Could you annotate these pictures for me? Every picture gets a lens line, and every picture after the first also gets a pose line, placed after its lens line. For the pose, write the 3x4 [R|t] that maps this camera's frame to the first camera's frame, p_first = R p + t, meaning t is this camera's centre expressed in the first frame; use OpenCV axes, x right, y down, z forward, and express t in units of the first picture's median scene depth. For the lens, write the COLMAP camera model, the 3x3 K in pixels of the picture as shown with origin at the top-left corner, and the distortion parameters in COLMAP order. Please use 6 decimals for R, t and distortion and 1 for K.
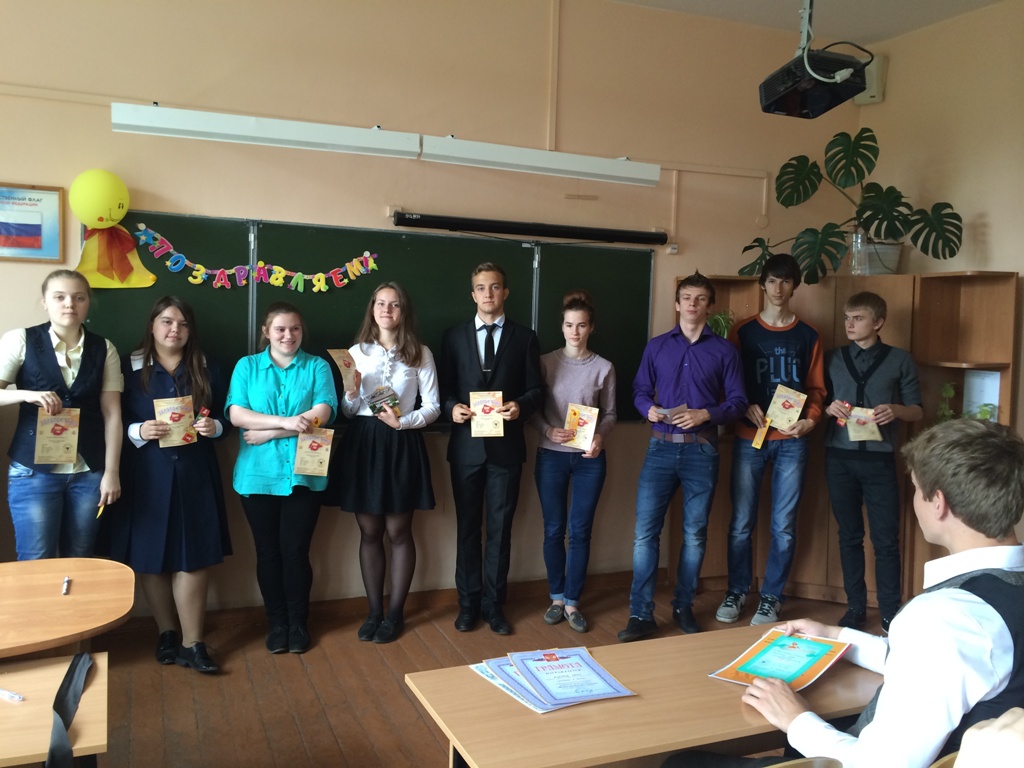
lens RADIAL K [[875.9, 0, 511.2], [0, 875.9, 381.2], [0, 0, 1]] dist [0.090711, -0.129432]
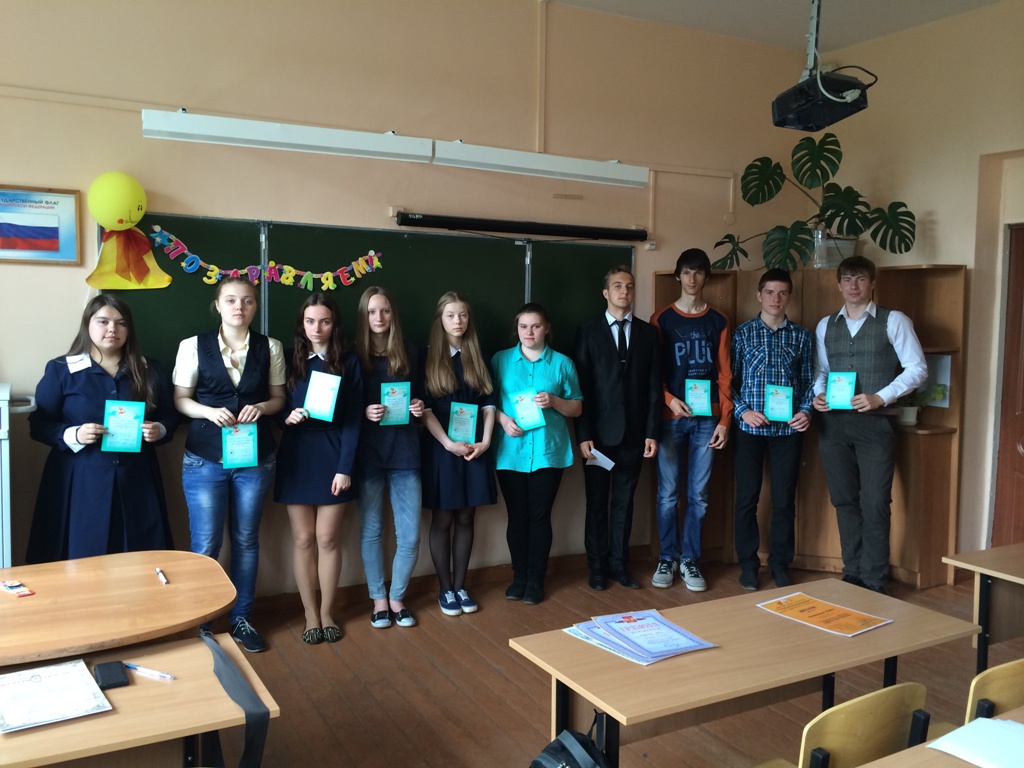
lens RADIAL K [[875.9, 0, 512.9], [0, 875.9, 381.6], [0, 0, 1]] dist [0.090711, -0.129432]
pose [[0.995112, -0.021346, 0.096420, -0.104048], [0.020185, 0.999712, 0.012996, -0.003317], [-0.096670, -0.010987, 0.995256, -0.049722]]
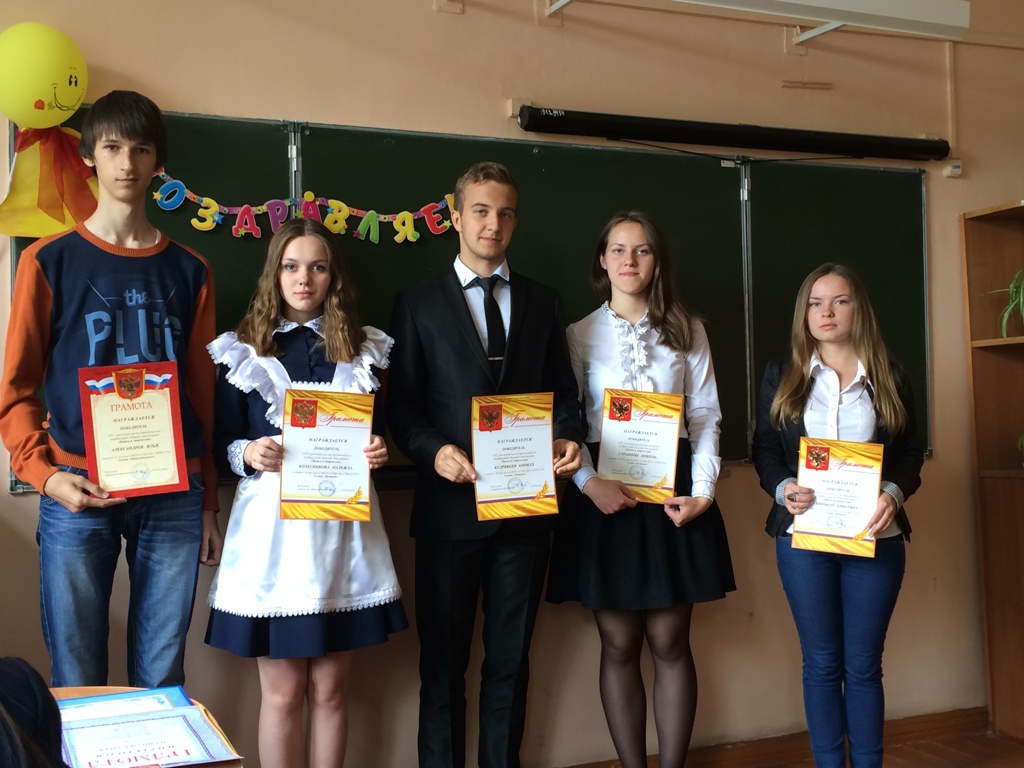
lens RADIAL K [[1194.7, 0, 514.9], [0, 1194.7, 382.7], [0, 0, 1]] dist [0.055209, 0.000000]
pose [[0.998585, -0.053166, -0.000764, -0.149666], [0.052846, 0.993962, -0.096165, 0.072317], [0.005873, 0.095988, 0.995365, 0.215858]]
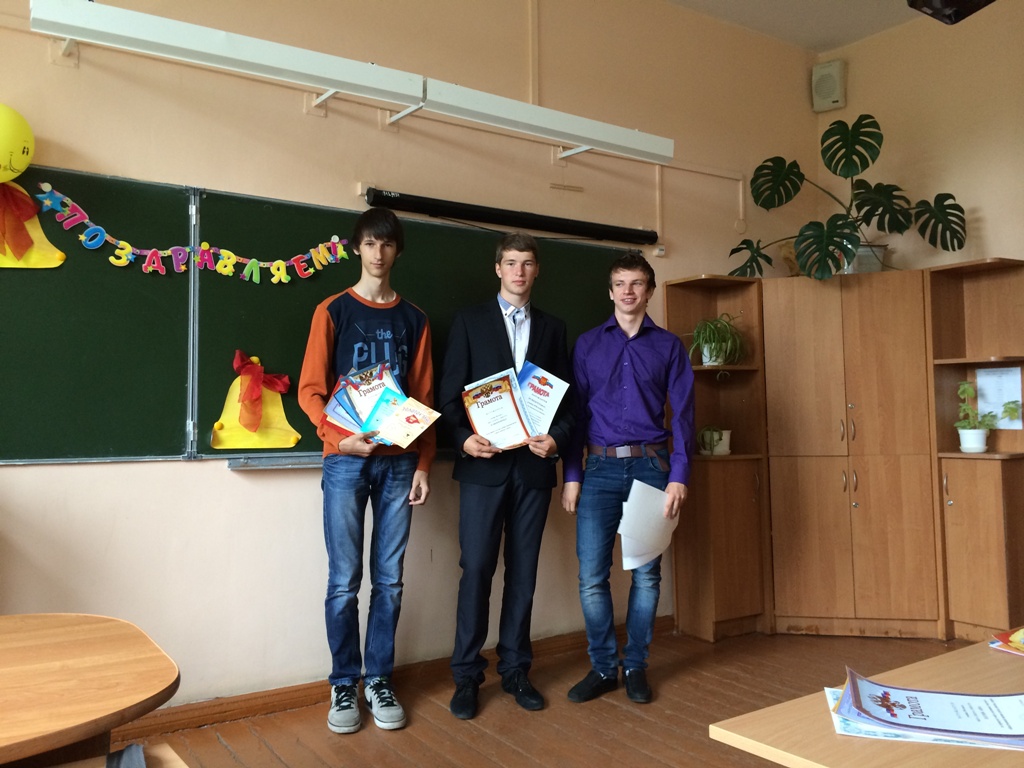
lens RADIAL K [[875.9, 0, 512.1], [0, 875.9, 379.2], [0, 0, 1]] dist [0.090711, -0.129432]
pose [[0.979136, -0.028460, 0.201205, -0.175442], [0.049322, 0.993820, -0.099448, 0.073078], [-0.197131, 0.107297, 0.974488, 0.199619]]
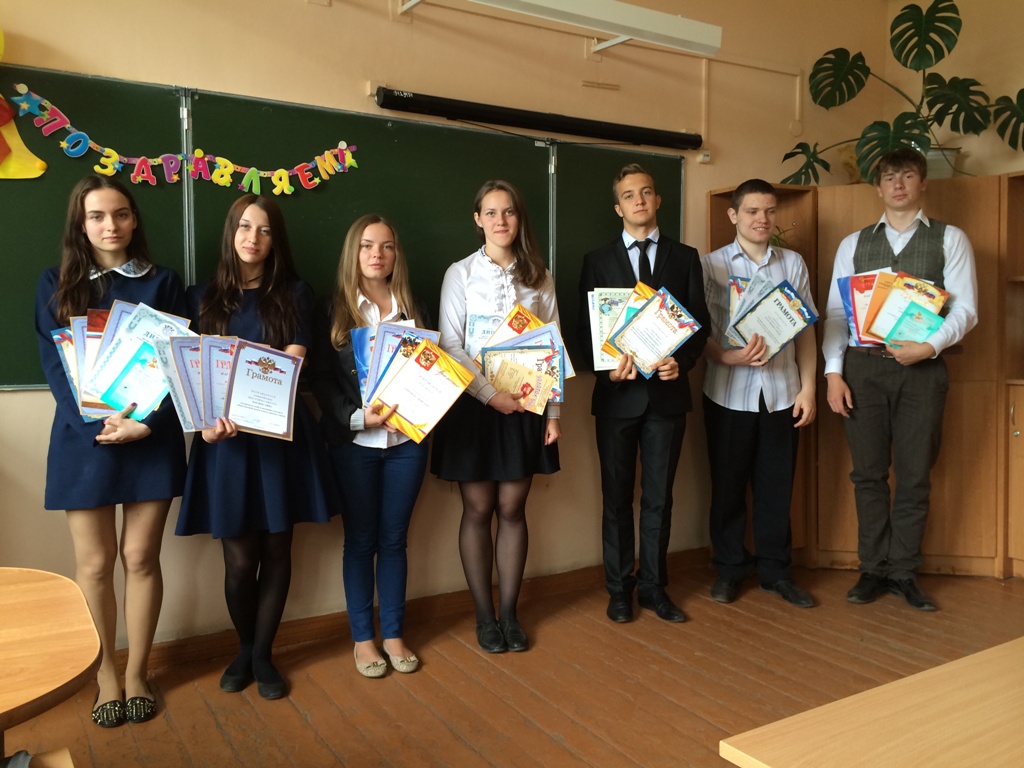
lens RADIAL K [[875.9, 0, 511.0], [0, 875.9, 381.7], [0, 0, 1]] dist [0.090711, -0.129432]
pose [[0.988716, -0.042194, 0.143739, -0.142656], [0.043065, 0.999068, -0.002955, 0.062942], [-0.143480, 0.009112, 0.989611, 0.255572]]
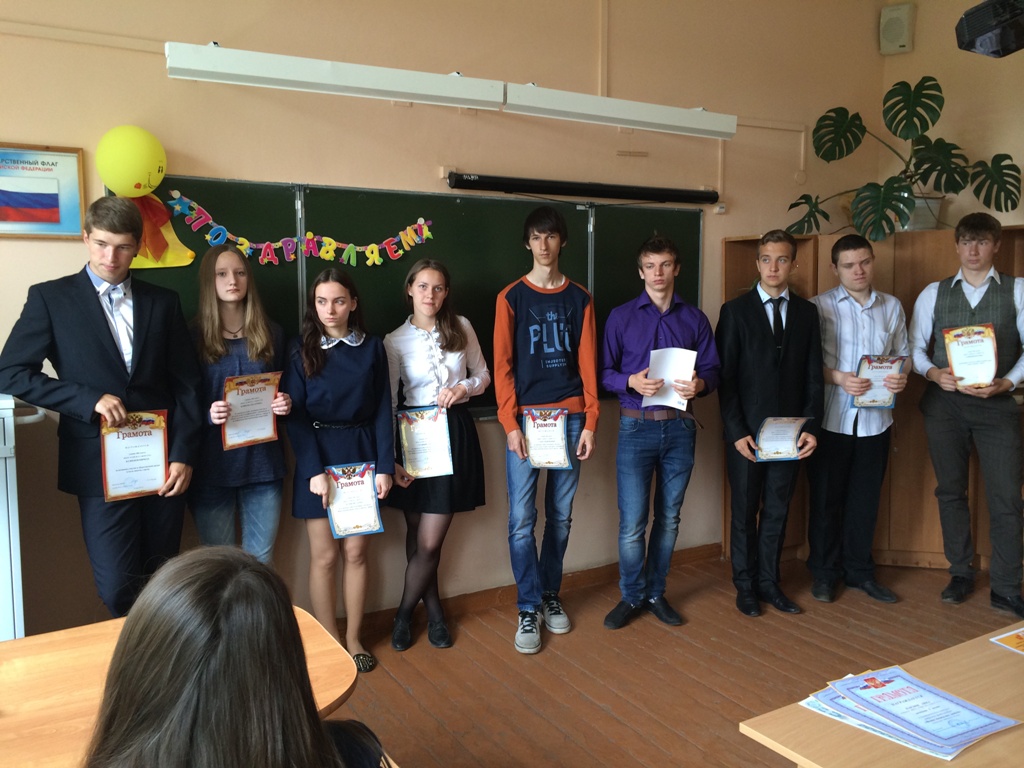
lens RADIAL K [[875.9, 0, 510.8], [0, 875.9, 379.9], [0, 0, 1]] dist [0.090711, -0.129432]
pose [[0.989791, -0.048325, 0.134085, -0.205980], [0.043701, 0.998351, 0.037220, -0.013647], [-0.135663, -0.030980, 0.990271, 0.104215]]
